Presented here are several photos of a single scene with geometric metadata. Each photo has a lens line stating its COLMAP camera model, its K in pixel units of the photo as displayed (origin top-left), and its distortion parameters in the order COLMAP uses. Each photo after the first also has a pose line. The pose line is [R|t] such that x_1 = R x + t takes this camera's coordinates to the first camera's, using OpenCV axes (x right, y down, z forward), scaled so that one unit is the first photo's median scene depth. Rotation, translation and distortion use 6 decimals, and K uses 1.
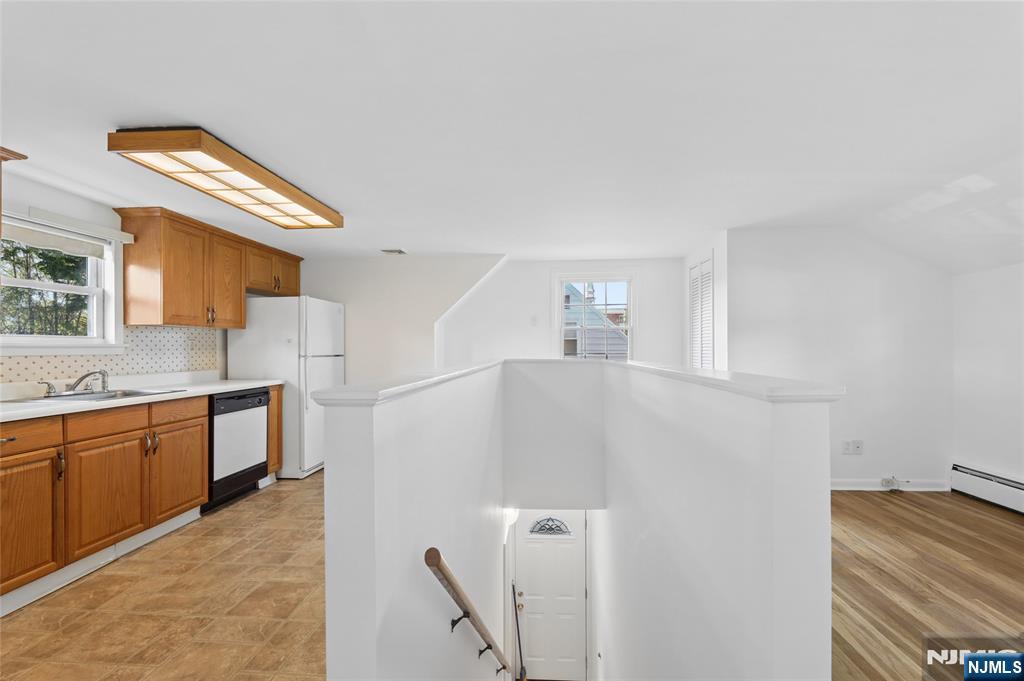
lens RADIAL K [[438.3, 0, 527.1], [0, 438.3, 347.3], [0, 0, 1]] dist [-0.002069, -0.000427]
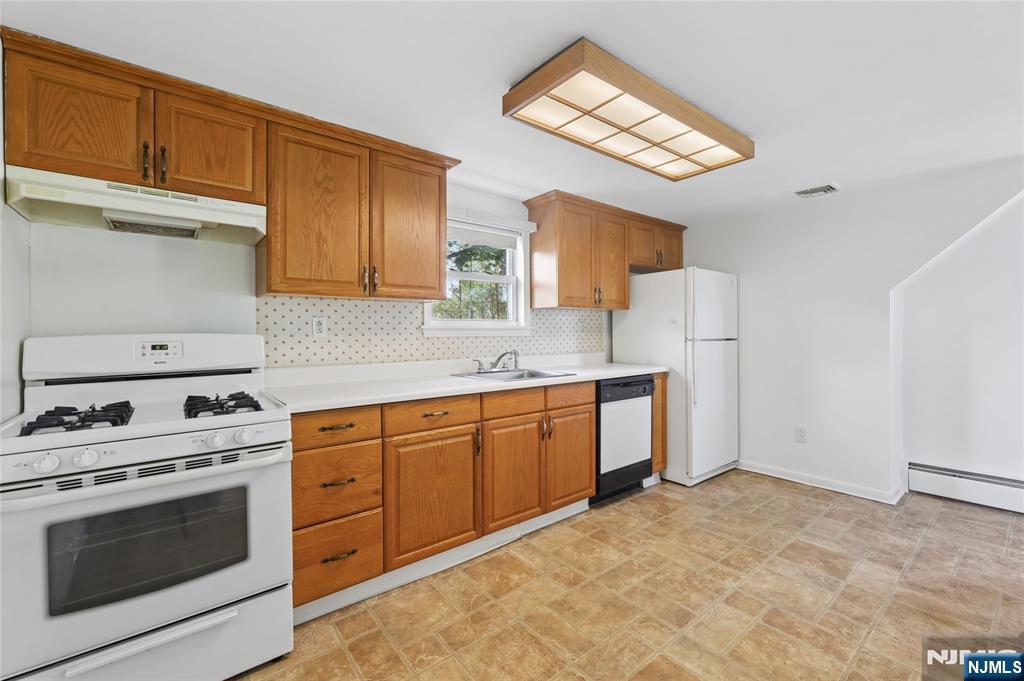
lens RADIAL K [[428.1, 0, 499.3], [0, 428.1, 330.9], [0, 0, 1]] dist [-0.001562, -0.000120]
pose [[0.656539, -0.001045, -0.754291, -0.188435], [0.002834, 0.999995, 0.001081, 0.002358], [0.754287, -0.002848, 0.656539, 0.266187]]
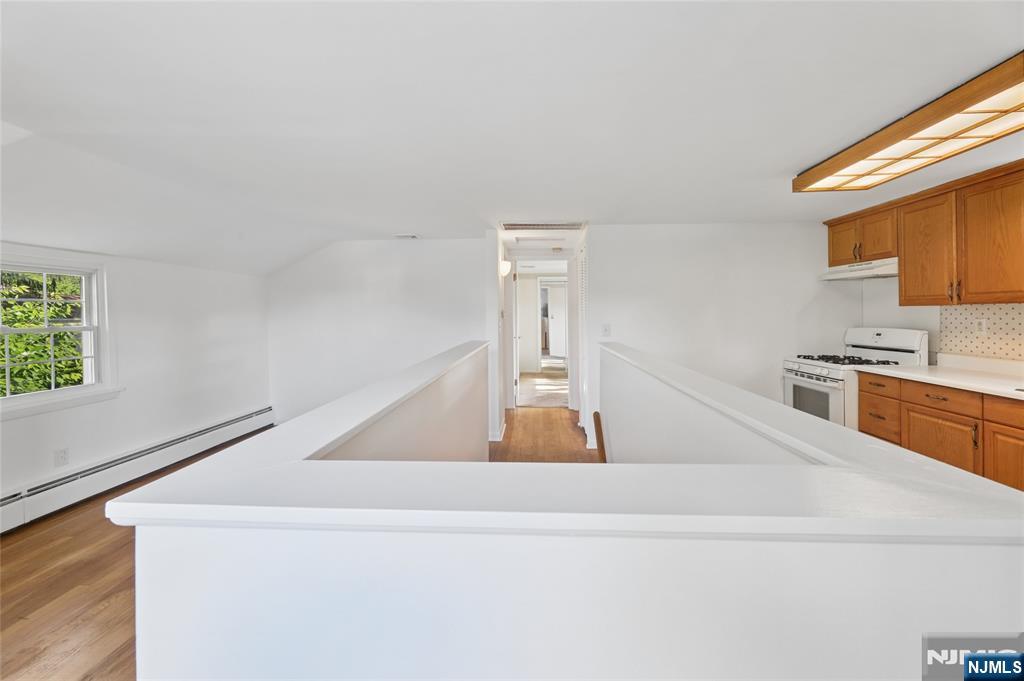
lens RADIAL K [[427.7, 0, 512.8], [0, 427.7, 316.1], [0, 0, 1]] dist [-0.000992, -0.000299]
pose [[-0.999902, 0.009025, 0.010711, 0.099196], [0.009075, 0.999948, 0.004699, -0.045190], [-0.010668, 0.004796, -0.999932, 1.582620]]
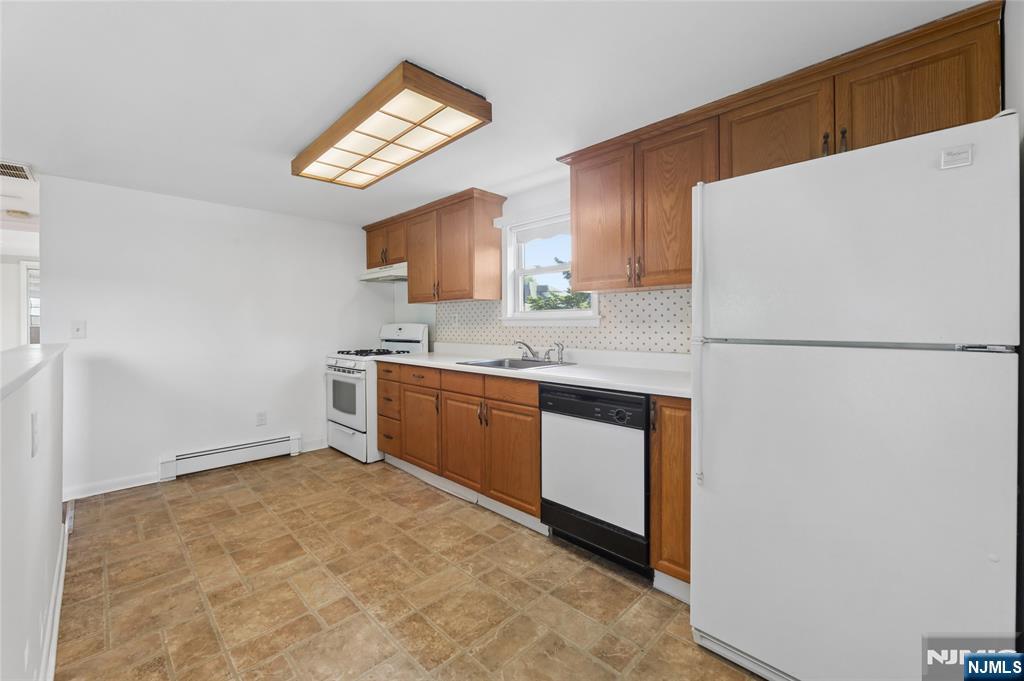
lens RADIAL K [[425.3, 0, 510.1], [0, 425.3, 322.2], [0, 0, 1]] dist [-0.000571, -0.000185]
pose [[-0.678477, 0.008063, -0.734578, -0.154994], [0.010544, 0.999944, 0.001236, 0.003985], [0.734546, -0.006907, -0.678523, 1.573072]]
